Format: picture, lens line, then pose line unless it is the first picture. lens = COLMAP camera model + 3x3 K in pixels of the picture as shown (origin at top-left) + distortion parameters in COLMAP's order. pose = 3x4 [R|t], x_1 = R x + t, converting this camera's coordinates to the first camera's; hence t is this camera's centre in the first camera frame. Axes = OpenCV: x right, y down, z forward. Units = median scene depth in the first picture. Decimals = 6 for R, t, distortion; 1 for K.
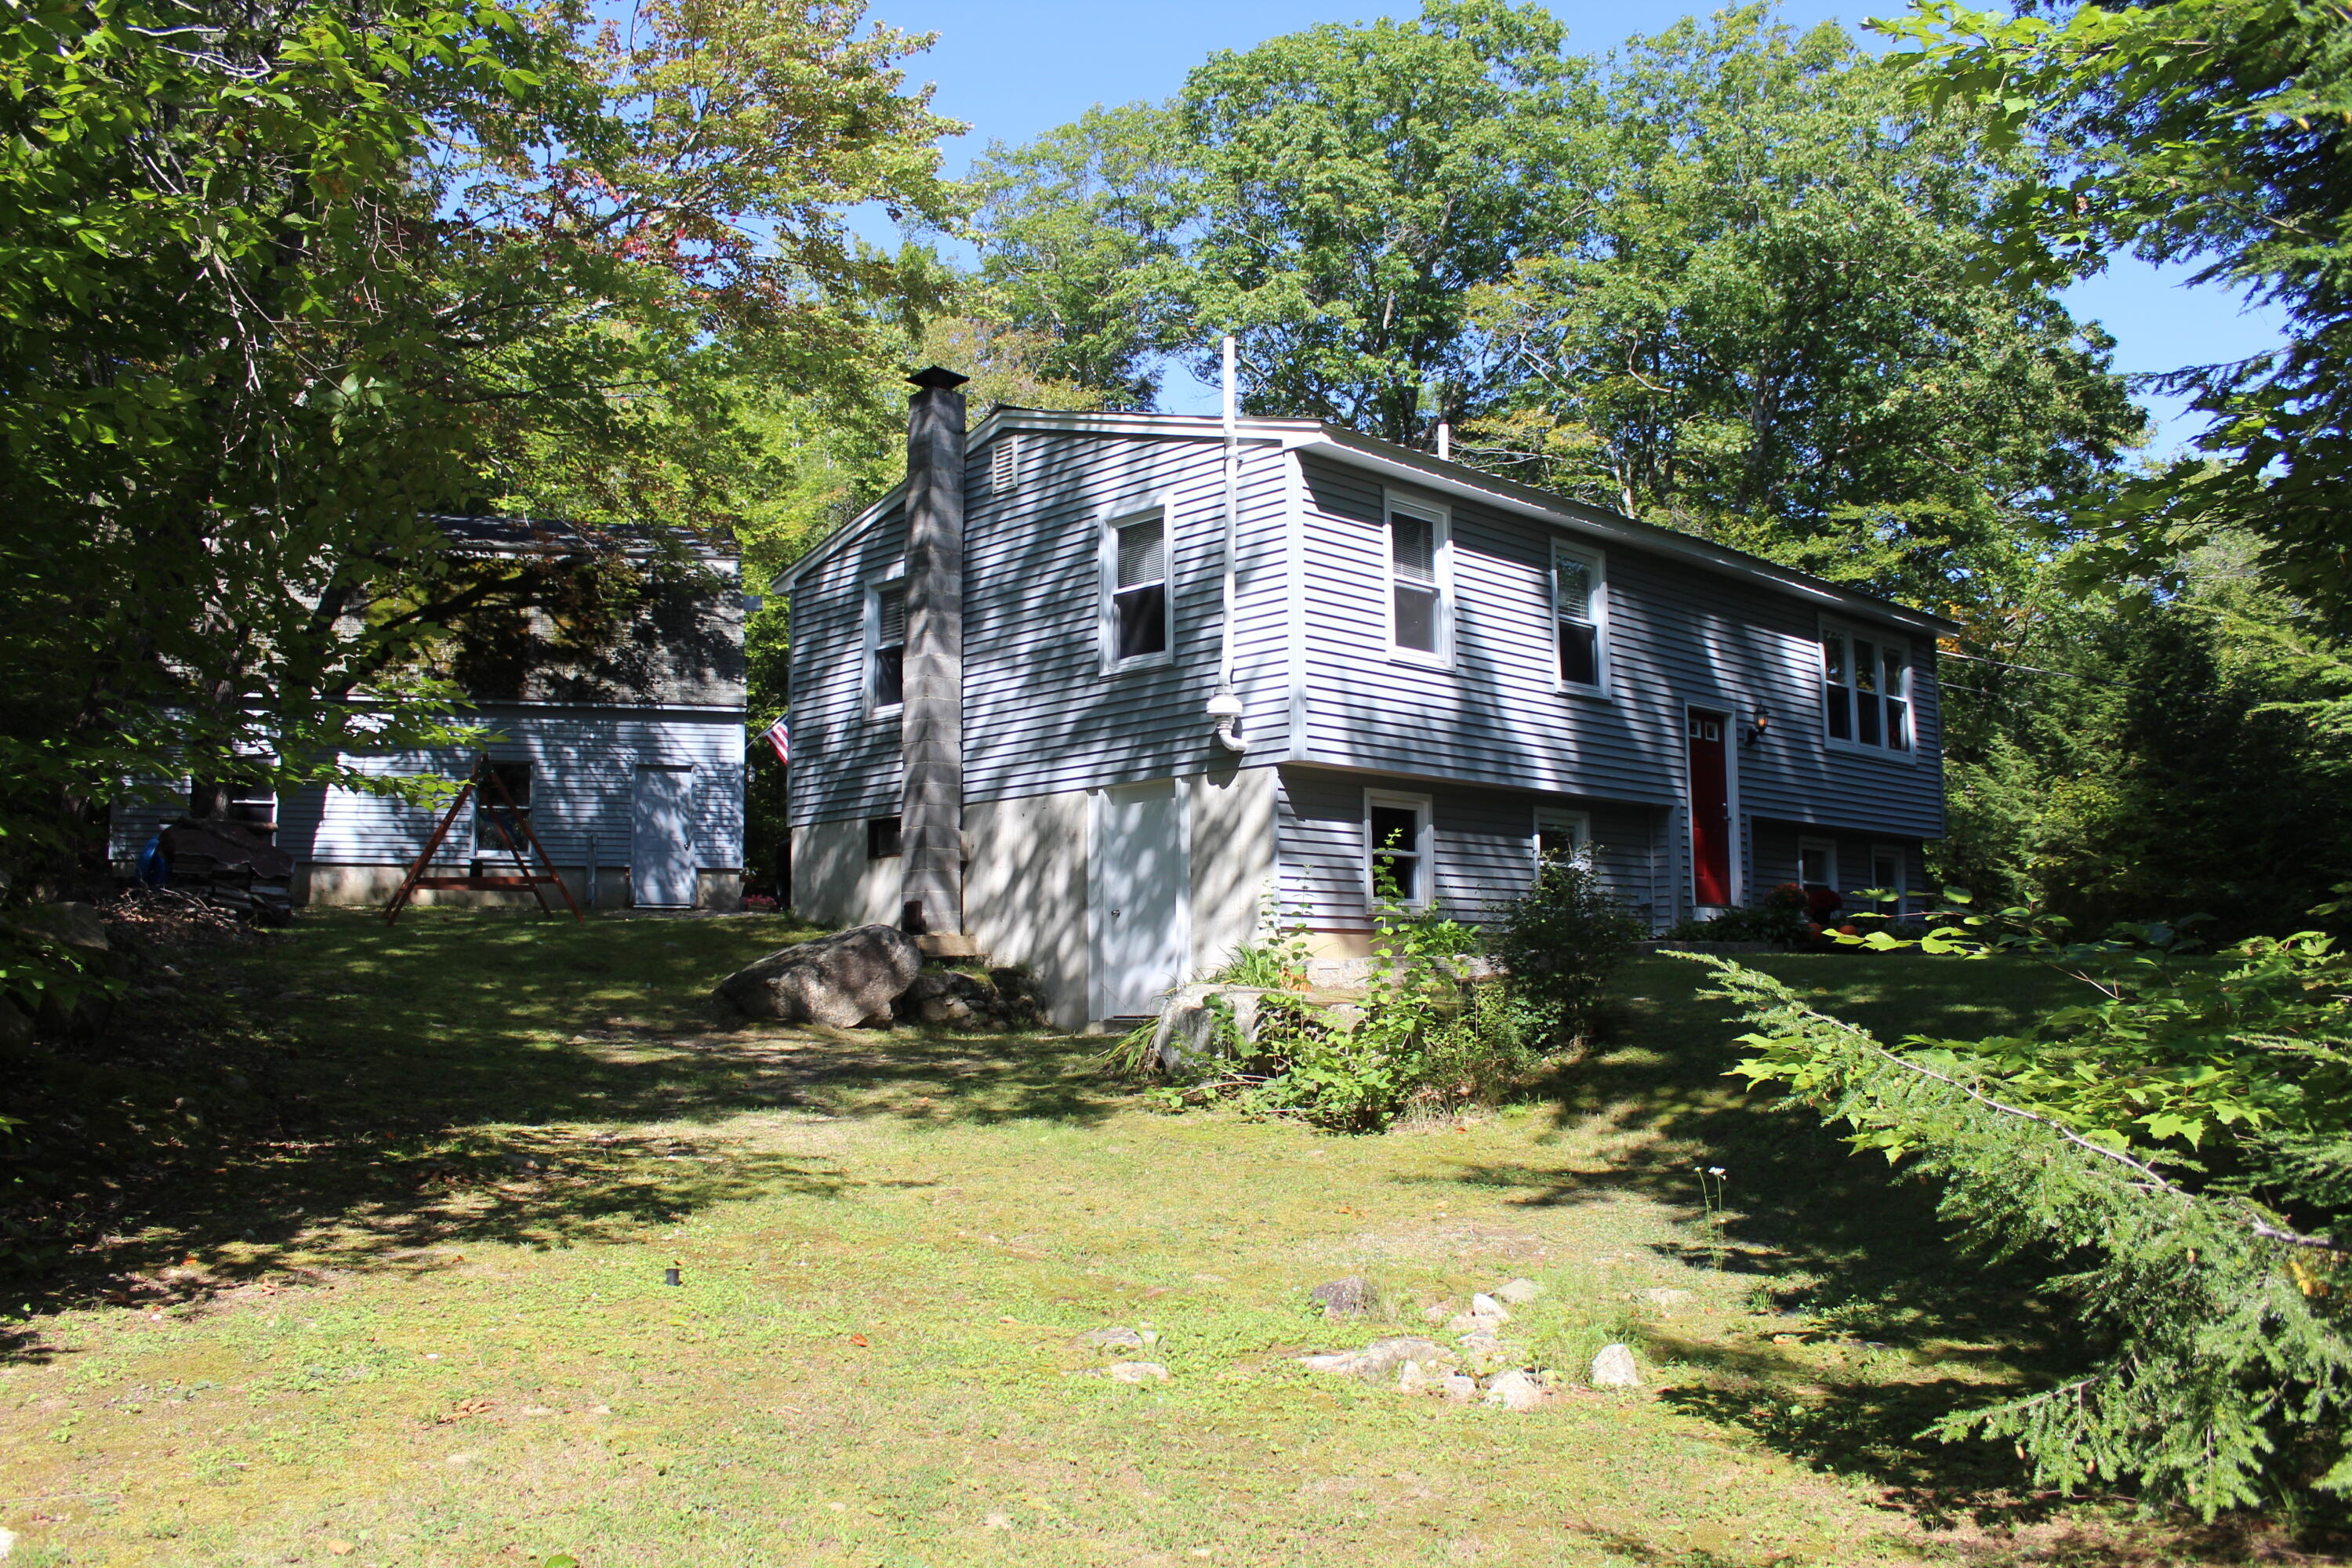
lens RADIAL K [[1952.0, 0, 1168.8], [0, 1952.0, 793.5], [0, 0, 1]] dist [-0.167958, 0.146688]
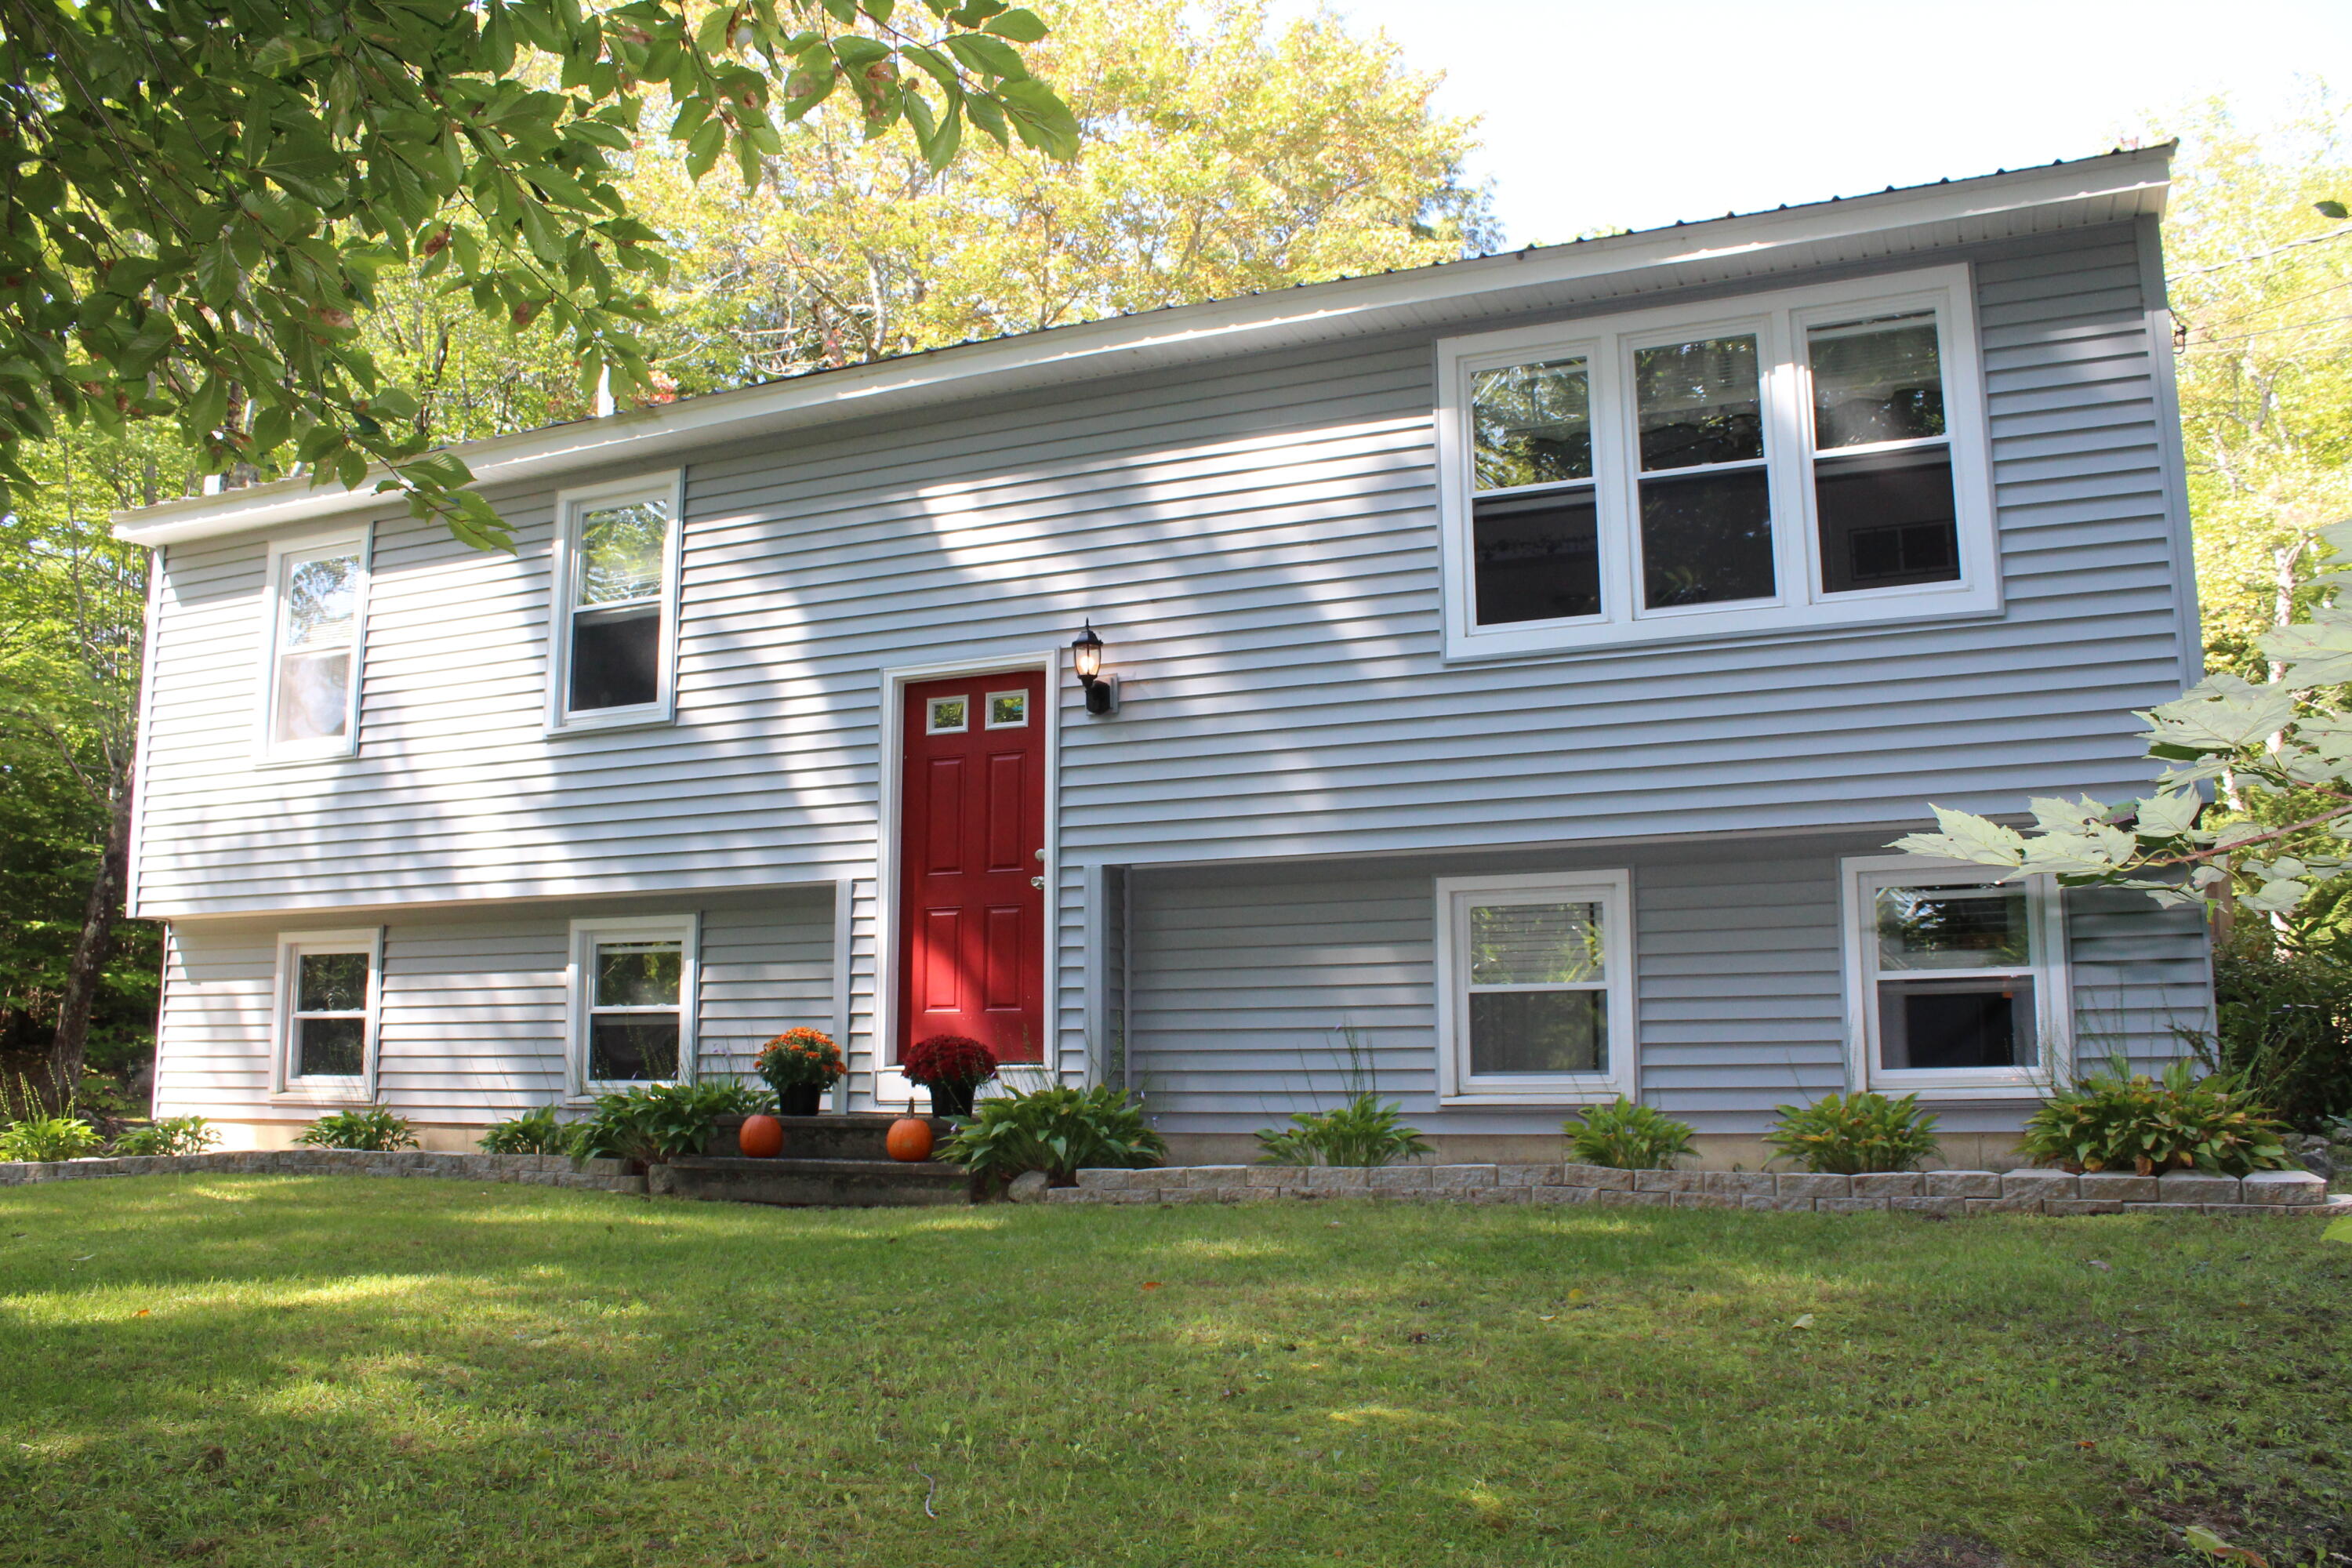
lens RADIAL K [[1952.0, 0, 1168.8], [0, 1952.0, 793.5], [0, 0, 1]] dist [-0.167958, 0.146688]
pose [[0.374869, -0.133345, -0.917438, 0.551942], [0.099760, 0.989658, -0.103079, 0.032538], [0.921695, -0.052882, 0.384295, 0.621821]]
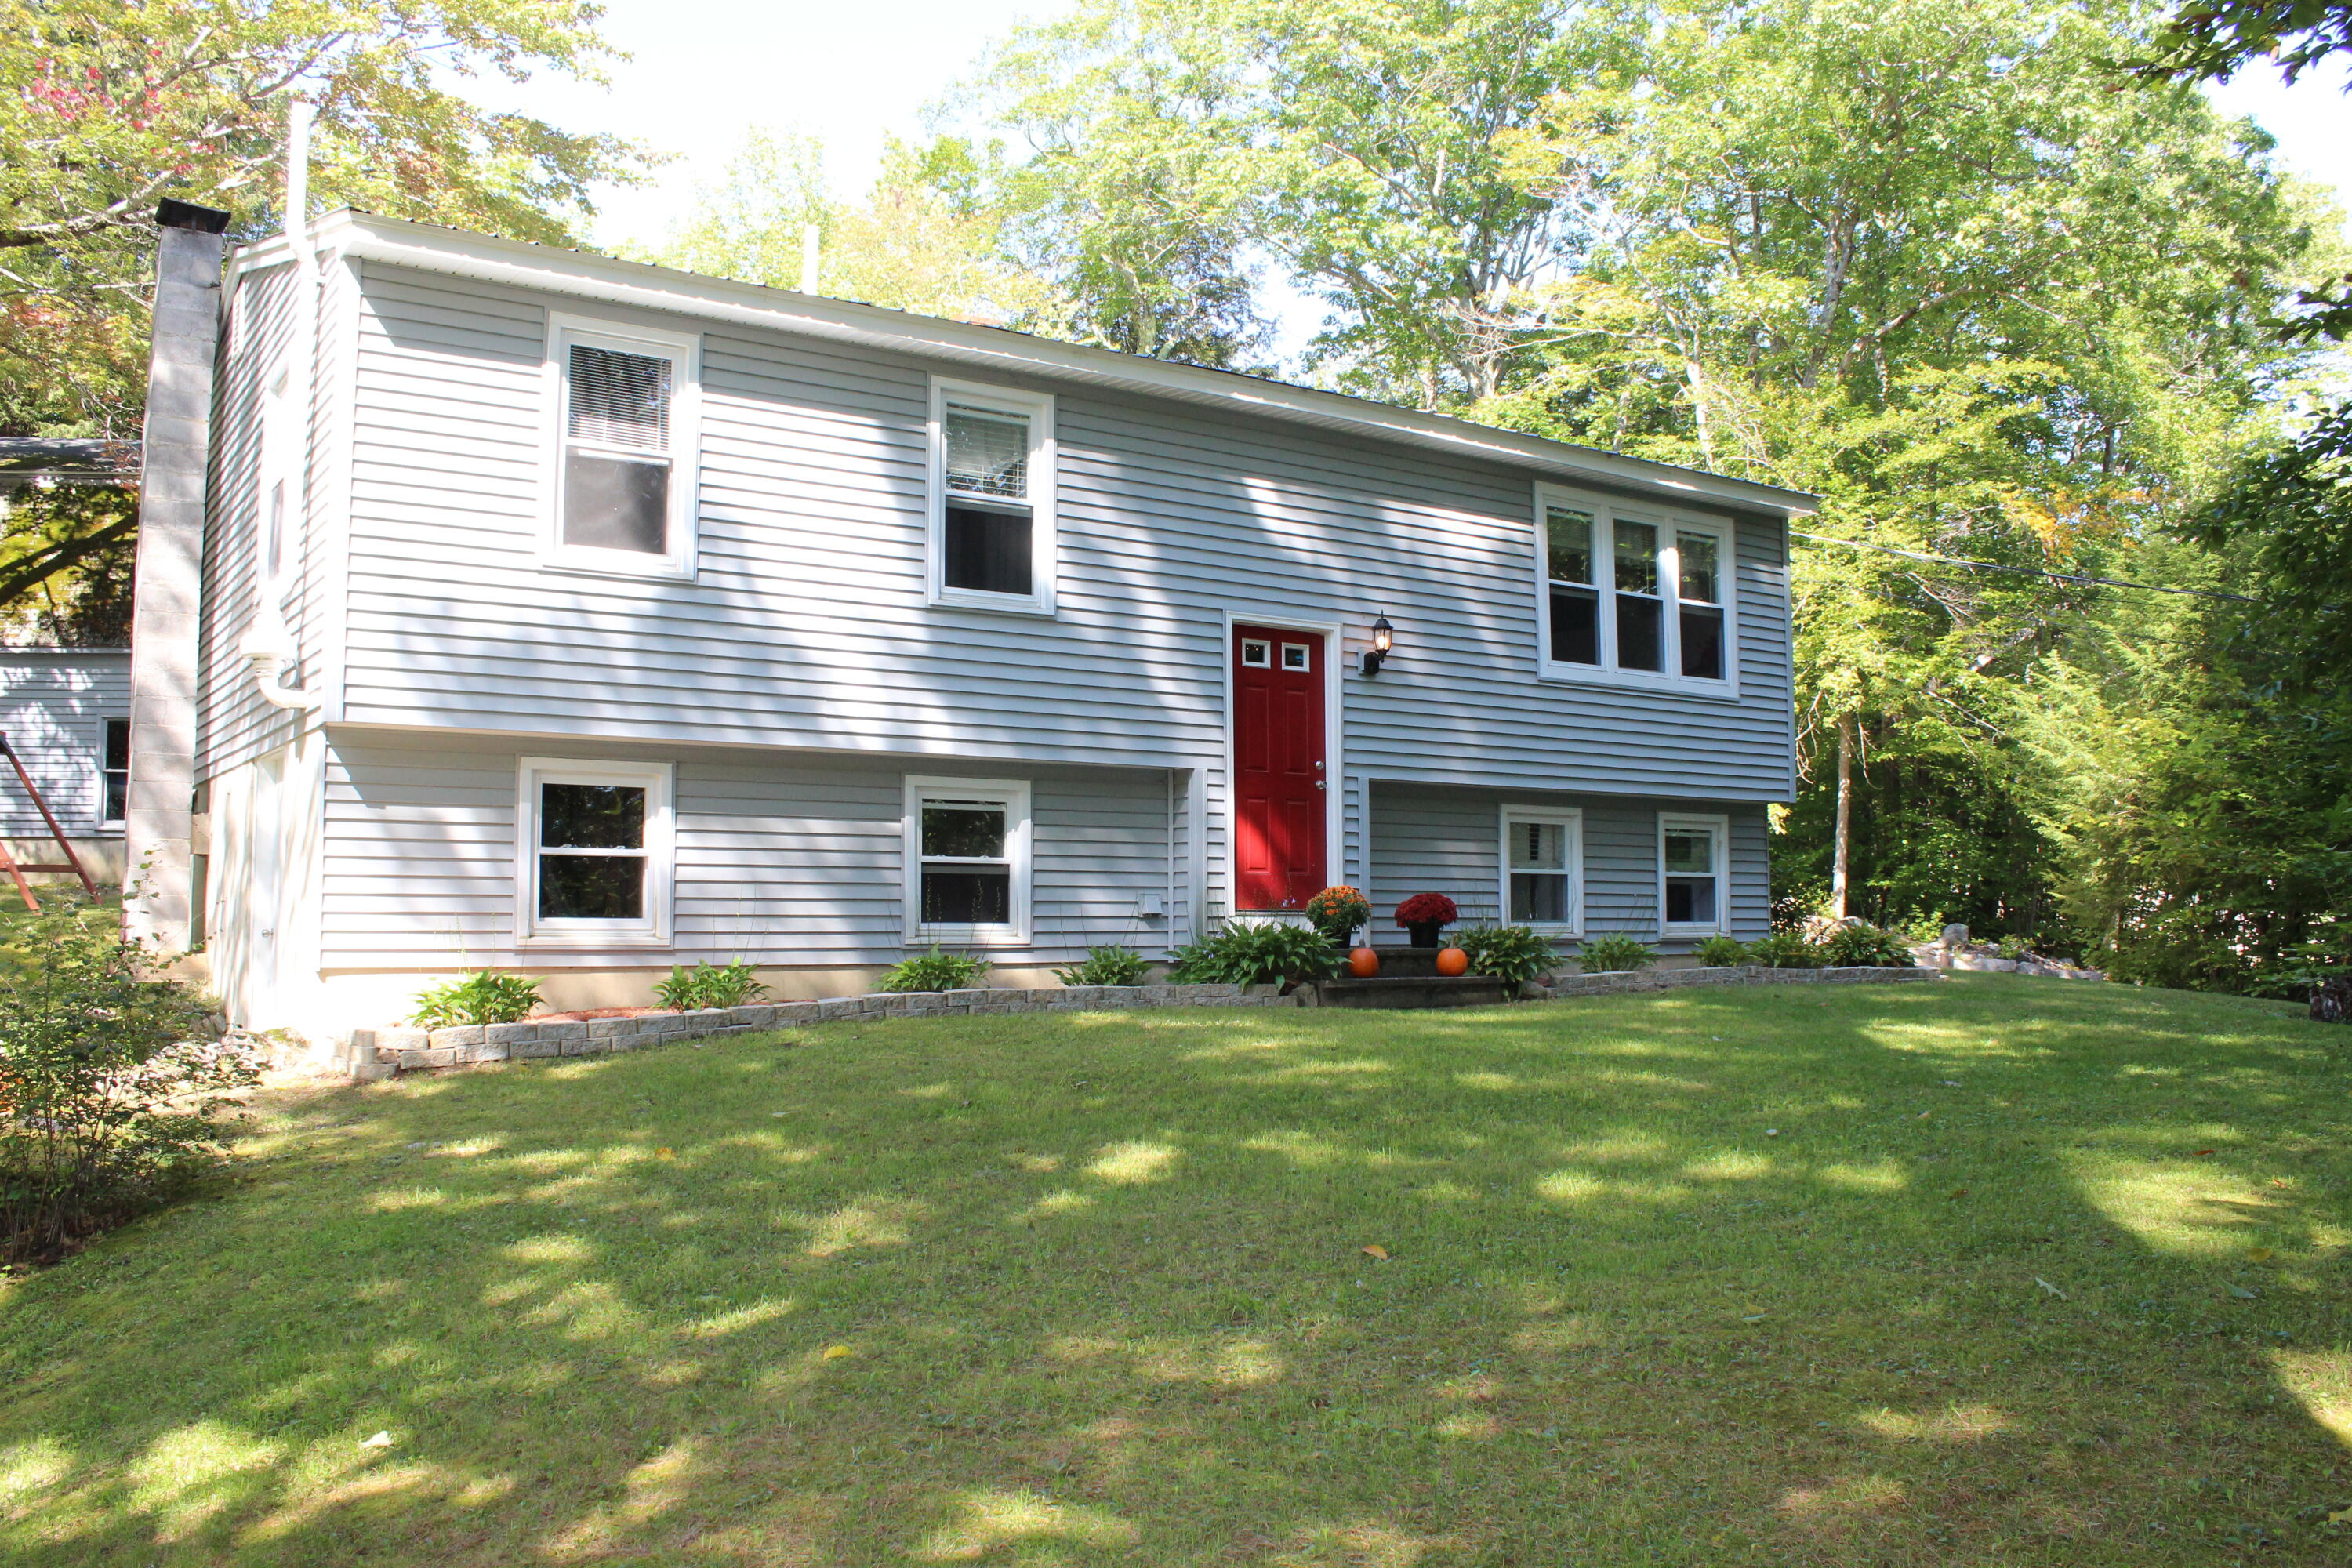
lens RADIAL K [[1952.0, 0, 1168.8], [0, 1952.0, 793.5], [0, 0, 1]] dist [-0.167958, 0.146688]
pose [[0.986186, -0.006334, -0.165519, 0.259058], [0.012347, 0.999300, 0.035323, -0.006526], [0.165179, -0.036879, 0.985574, 0.229164]]
